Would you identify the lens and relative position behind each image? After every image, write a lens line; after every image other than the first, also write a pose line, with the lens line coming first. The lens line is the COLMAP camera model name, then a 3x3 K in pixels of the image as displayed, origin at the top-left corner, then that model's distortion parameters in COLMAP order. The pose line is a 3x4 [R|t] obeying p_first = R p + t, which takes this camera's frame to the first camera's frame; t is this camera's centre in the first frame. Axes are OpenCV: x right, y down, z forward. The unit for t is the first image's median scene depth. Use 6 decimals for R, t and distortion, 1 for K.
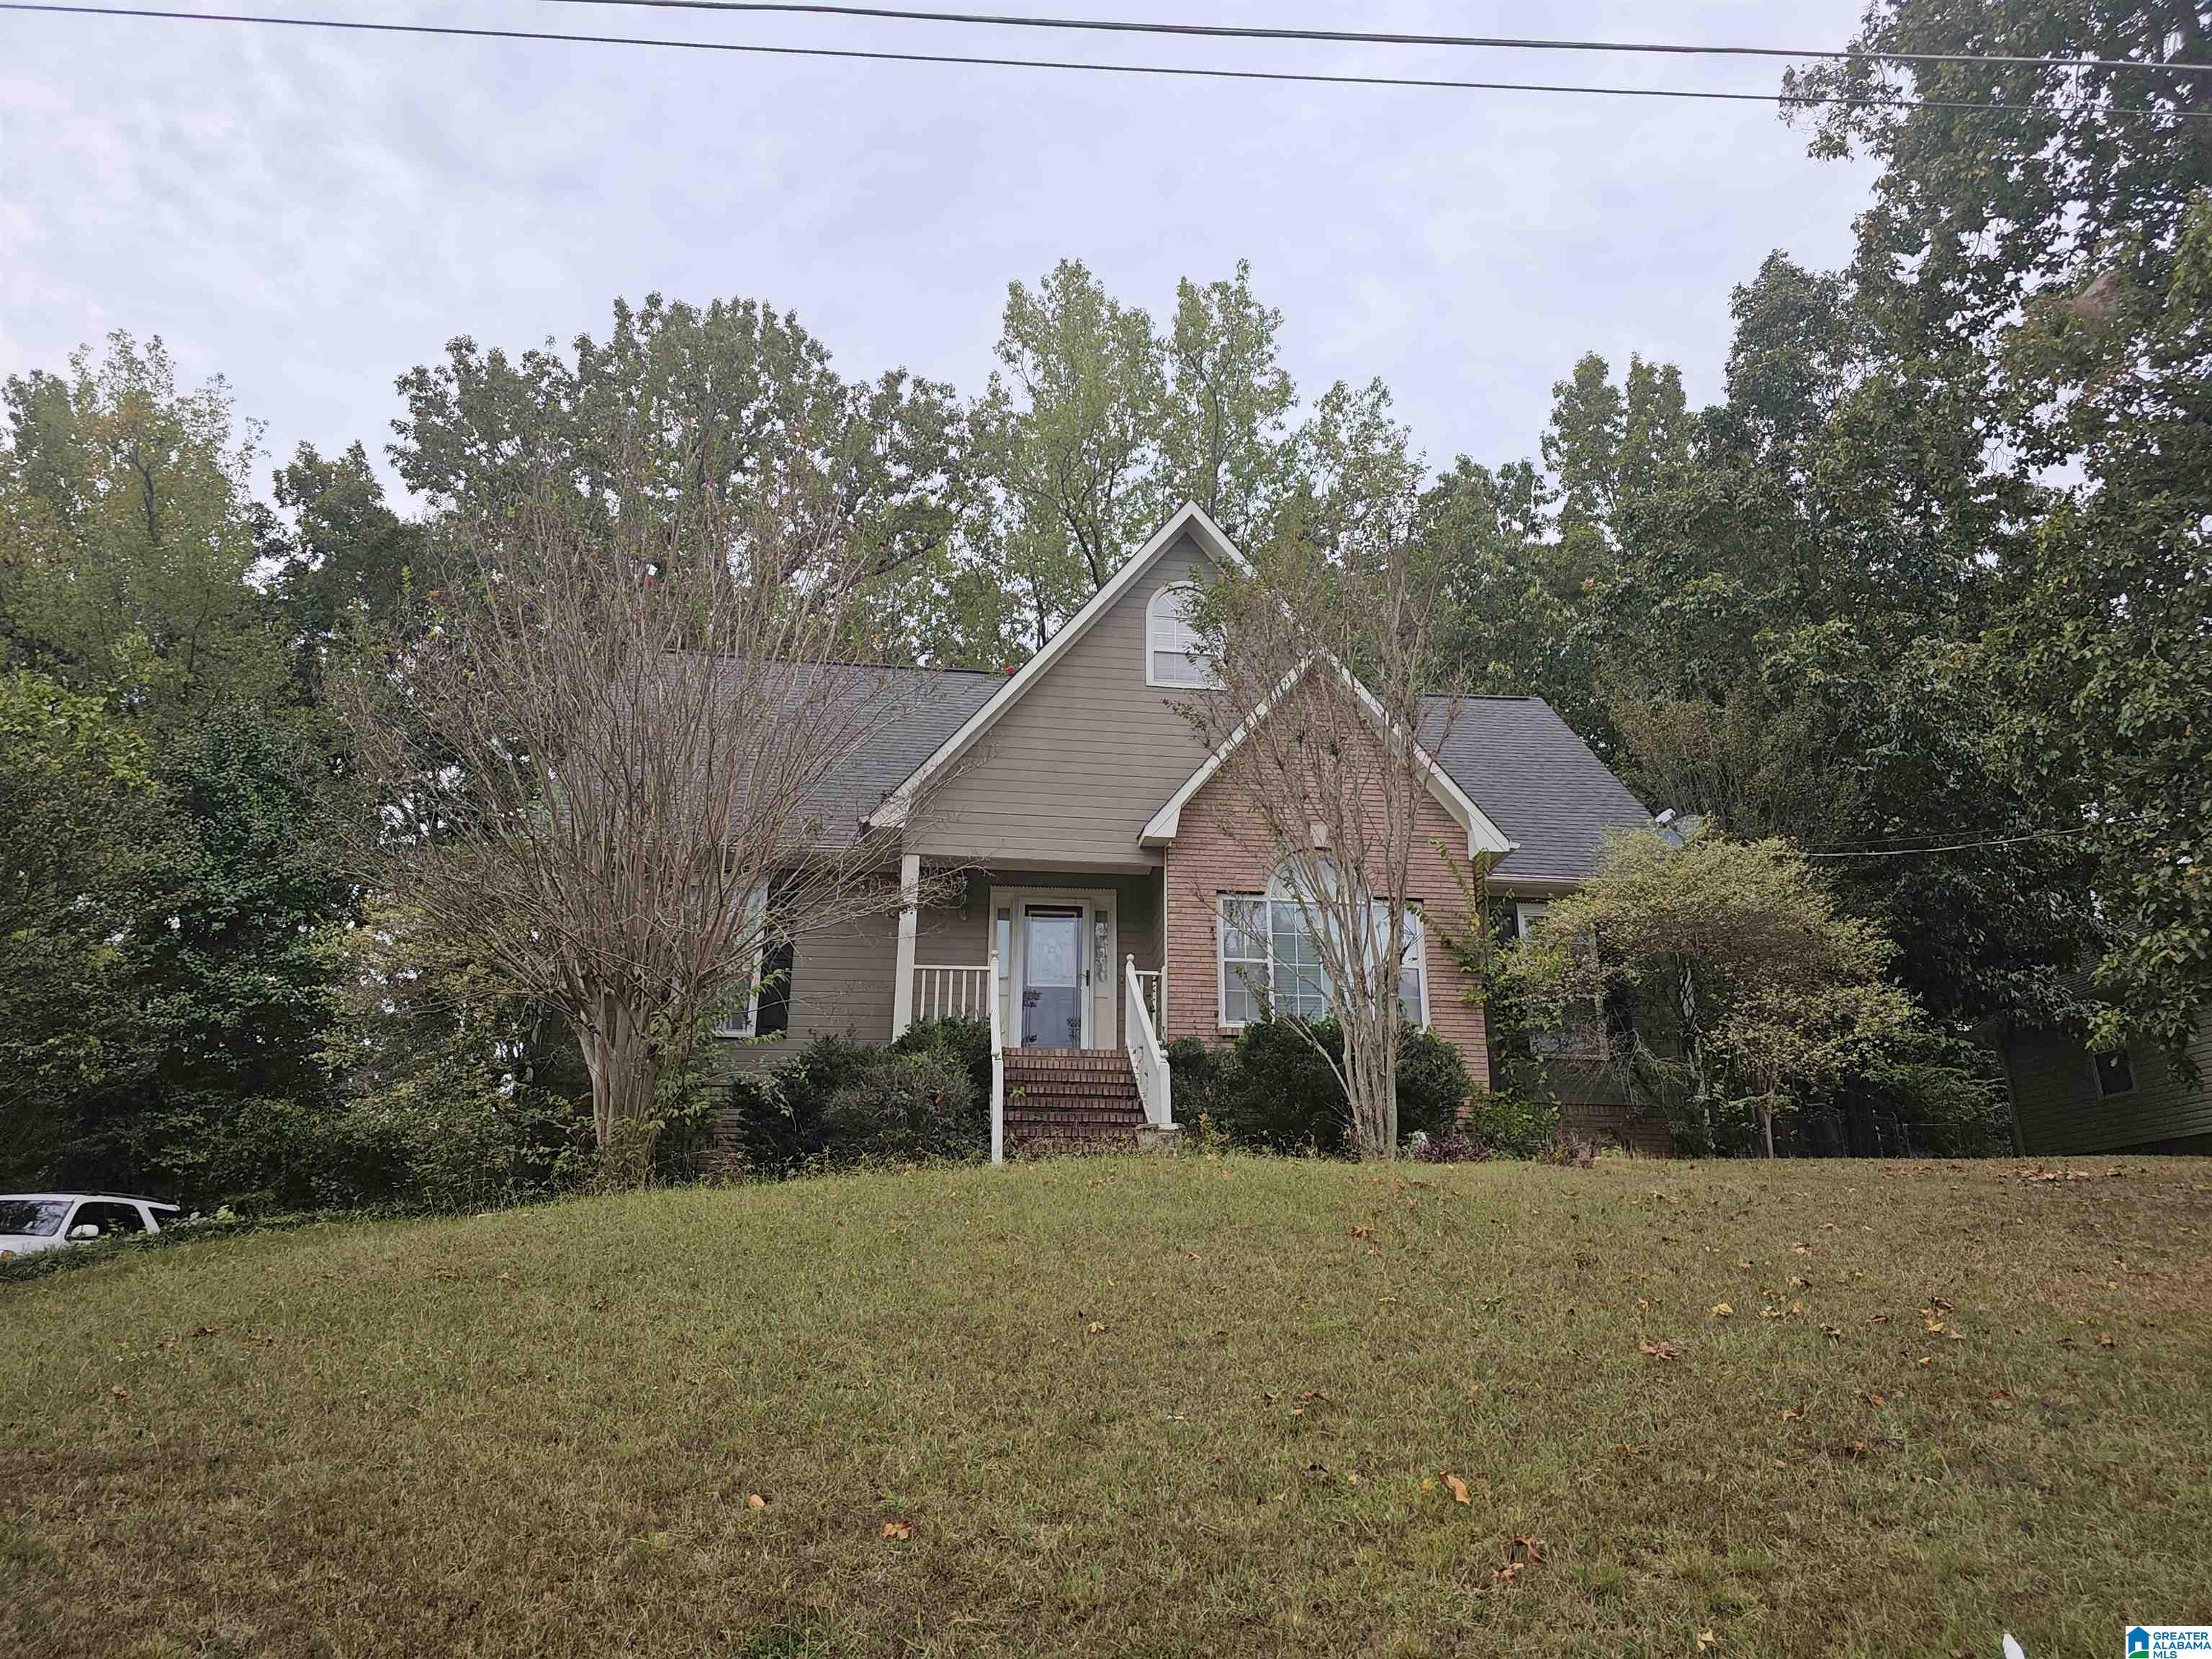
lens RADIAL K [[1479.4, 0, 1092.0], [0, 1479.4, 838.6], [0, 0, 1]] dist [0.053454, -0.040768]
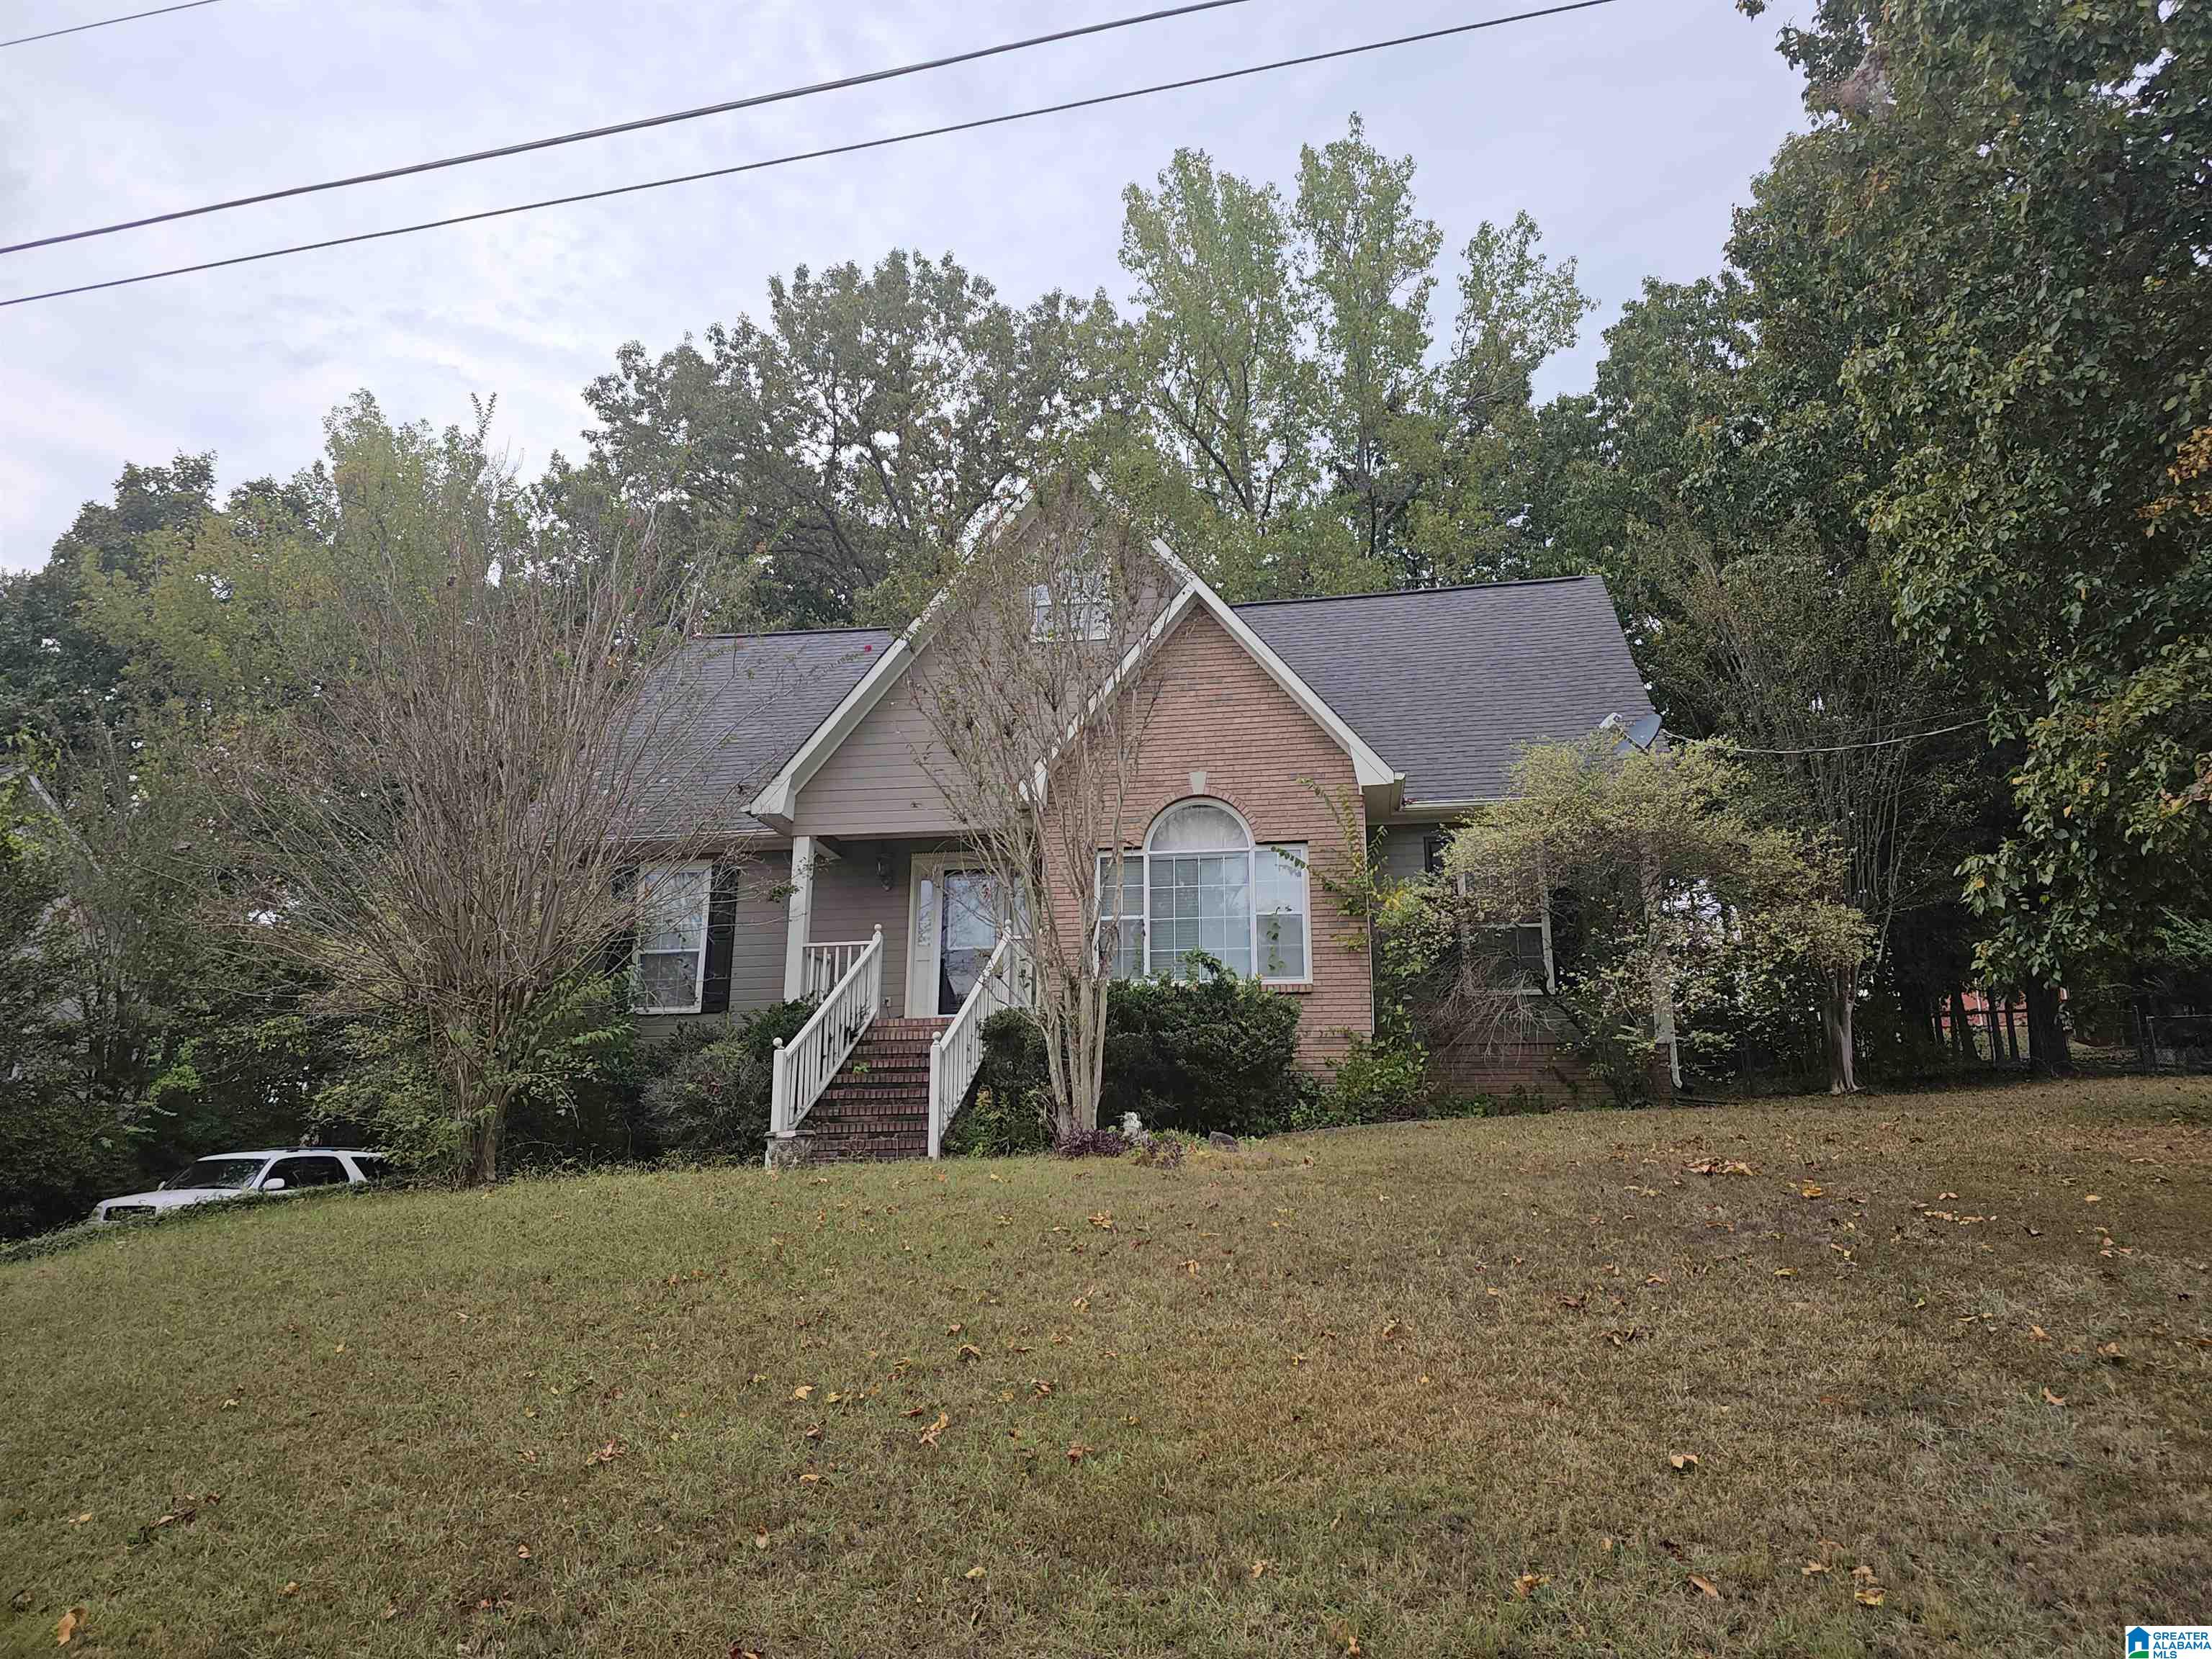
lens RADIAL K [[1477.3, 0, 1104.0], [0, 1477.3, 825.7], [0, 0, 1]] dist [0.056137, -0.039635]
pose [[0.955428, -0.076308, -0.285191, 0.186358], [0.096520, 0.993670, 0.057483, -0.017447], [0.278999, -0.082448, 0.956745, 0.035151]]
